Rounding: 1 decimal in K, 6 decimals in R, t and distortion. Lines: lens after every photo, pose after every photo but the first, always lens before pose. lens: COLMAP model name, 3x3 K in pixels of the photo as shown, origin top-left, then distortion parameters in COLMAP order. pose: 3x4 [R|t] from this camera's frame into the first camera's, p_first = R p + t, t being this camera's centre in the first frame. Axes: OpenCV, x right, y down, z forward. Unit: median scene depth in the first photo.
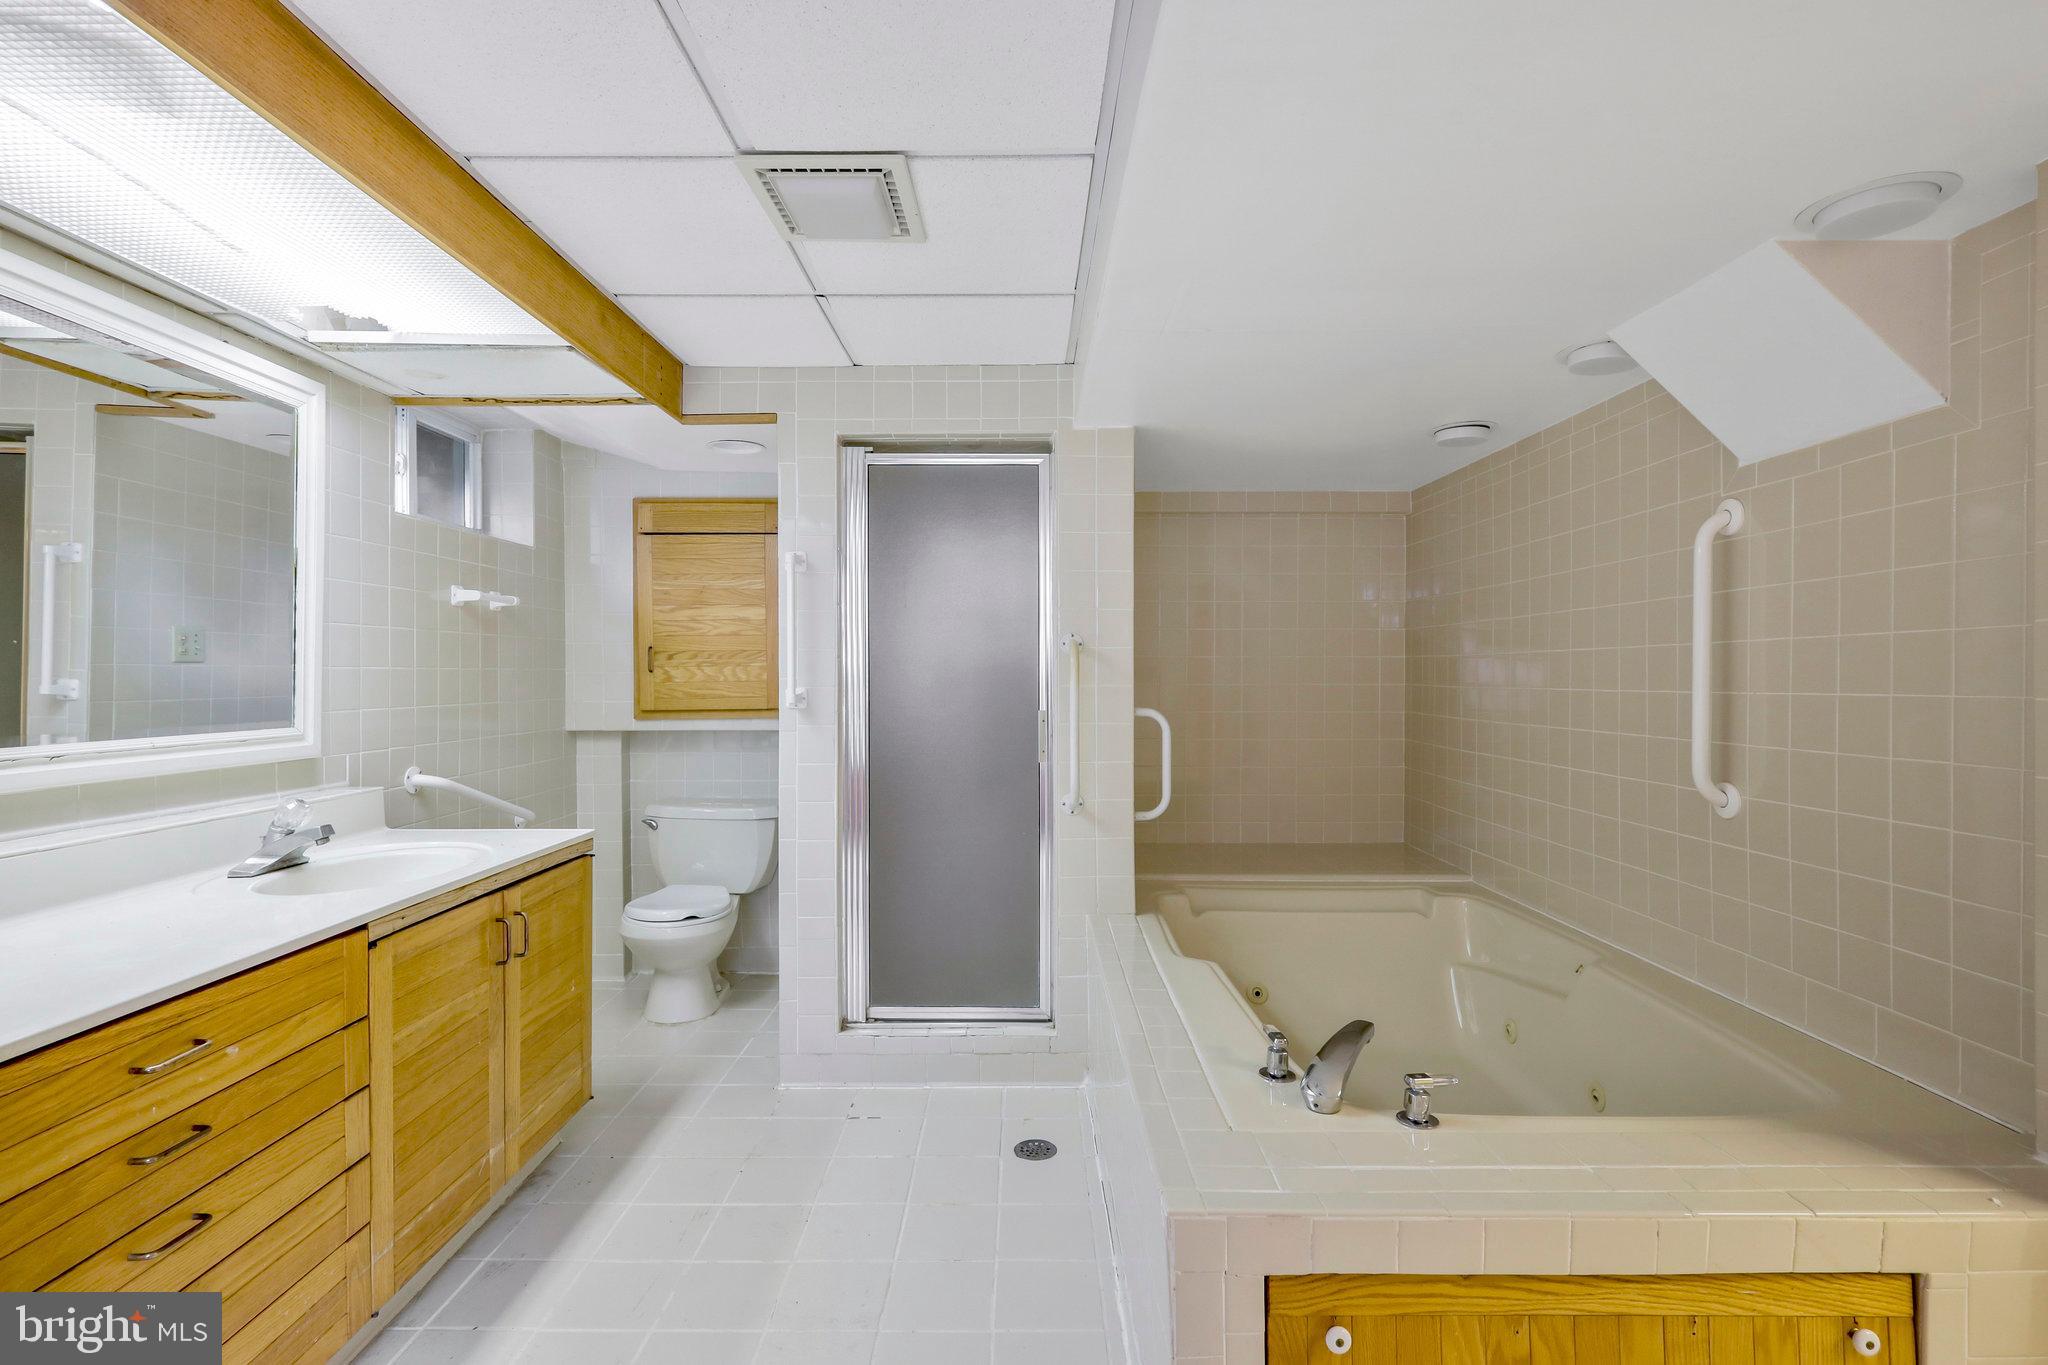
lens RADIAL K [[967.5, 0, 1021.1], [0, 967.5, 678.3], [0, 0, 1]] dist [-0.001628, 0.000068]
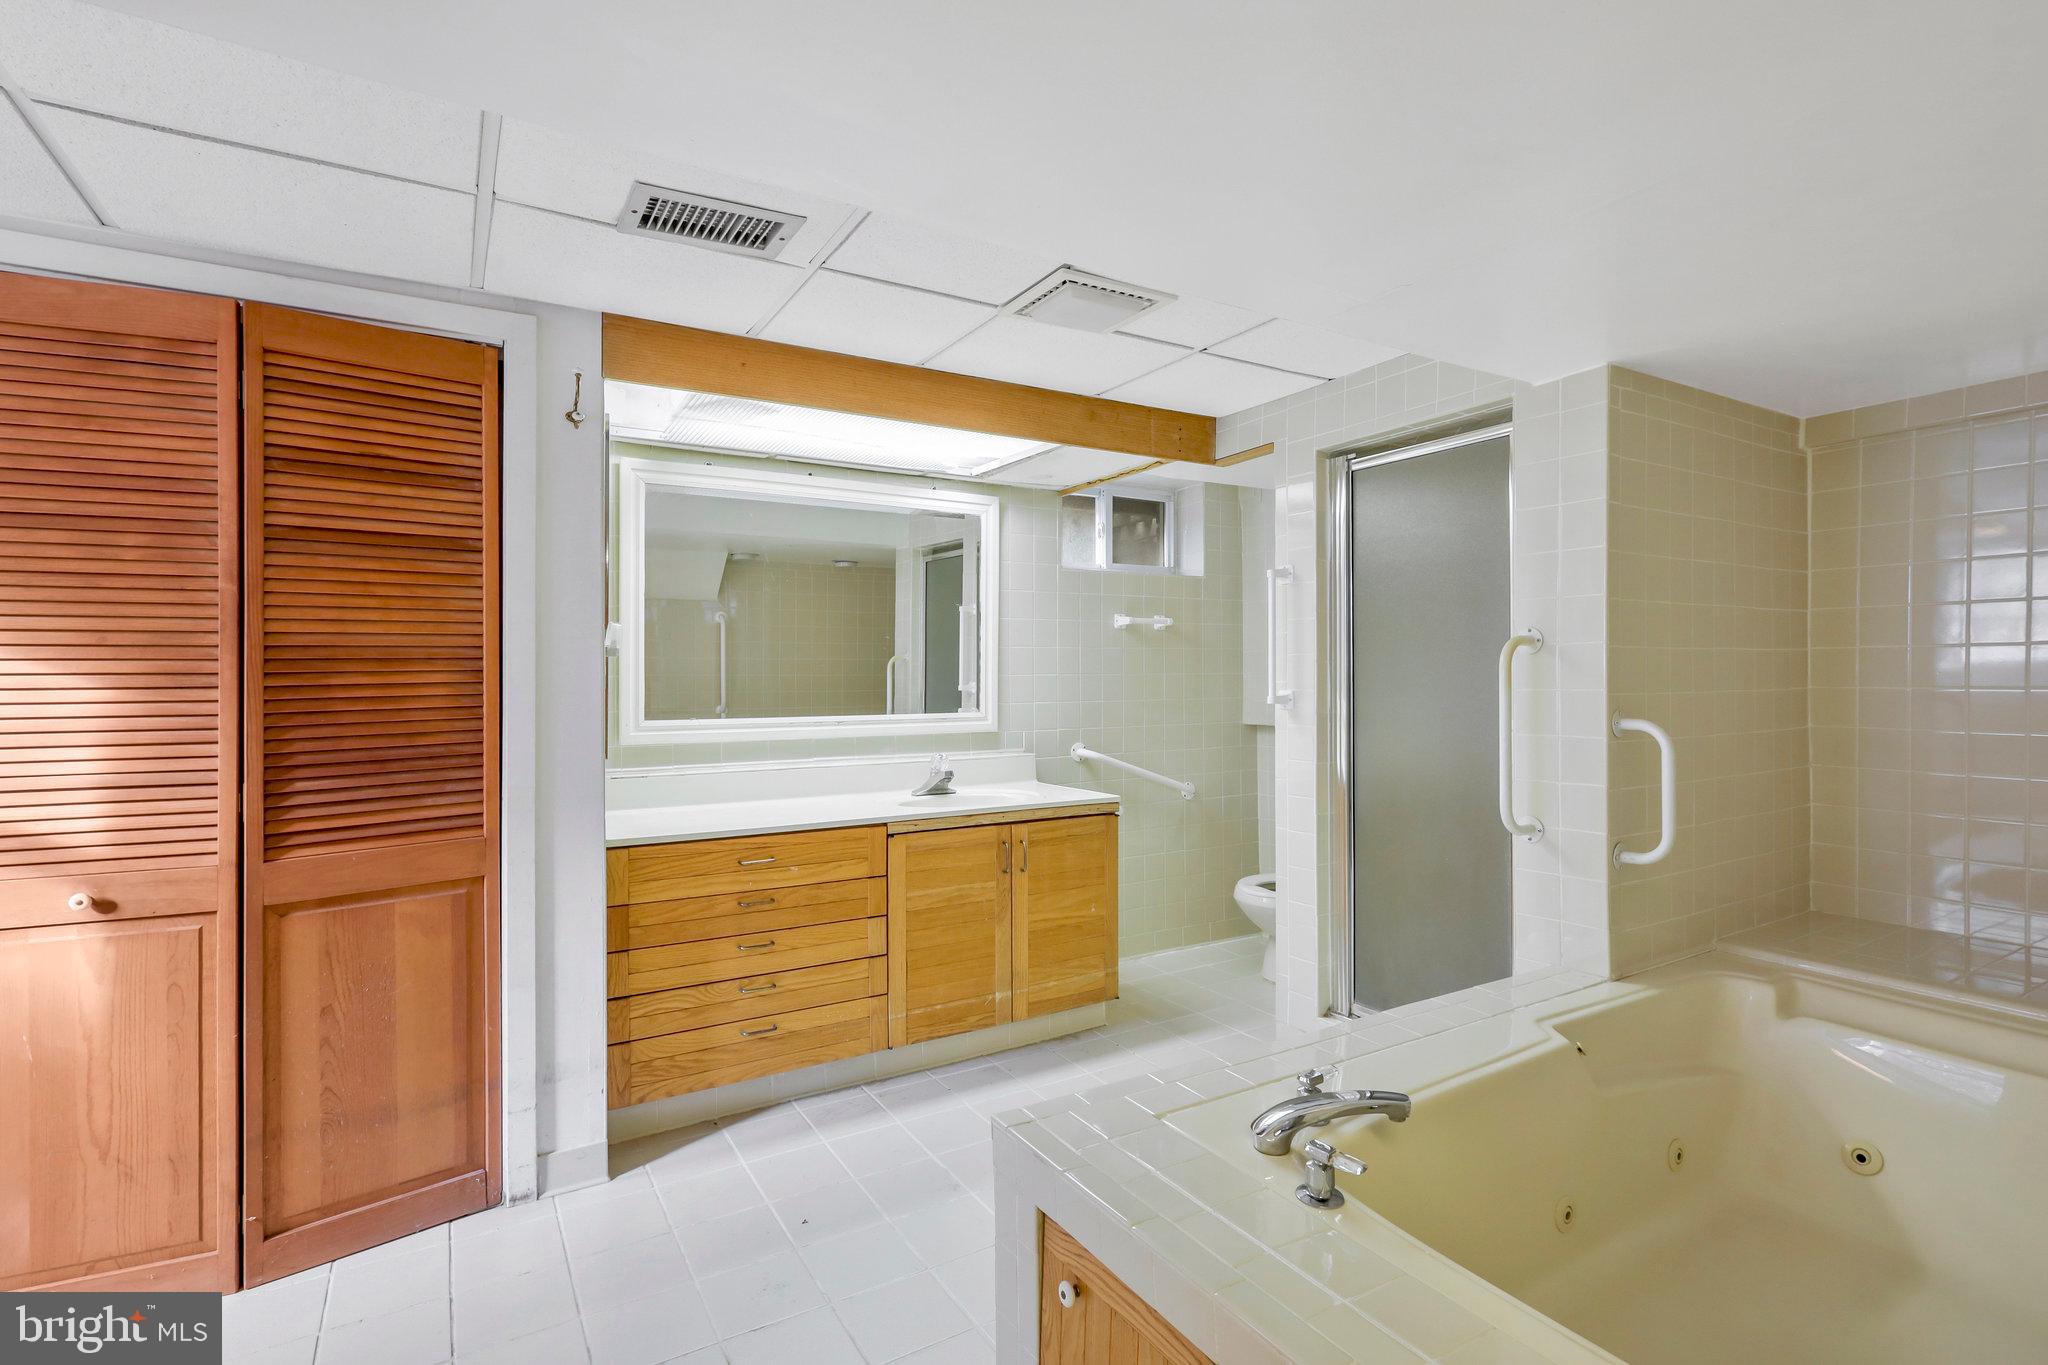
lens RADIAL K [[967.5, 0, 1013.7], [0, 967.5, 680.8], [0, 0, 1]] dist [-0.001628, 0.000068]
pose [[0.508551, -0.001328, -0.861031, 0.612681], [0.004336, 0.999990, 0.001019, -0.003388], [0.861021, -0.004251, 0.508552, 0.198037]]
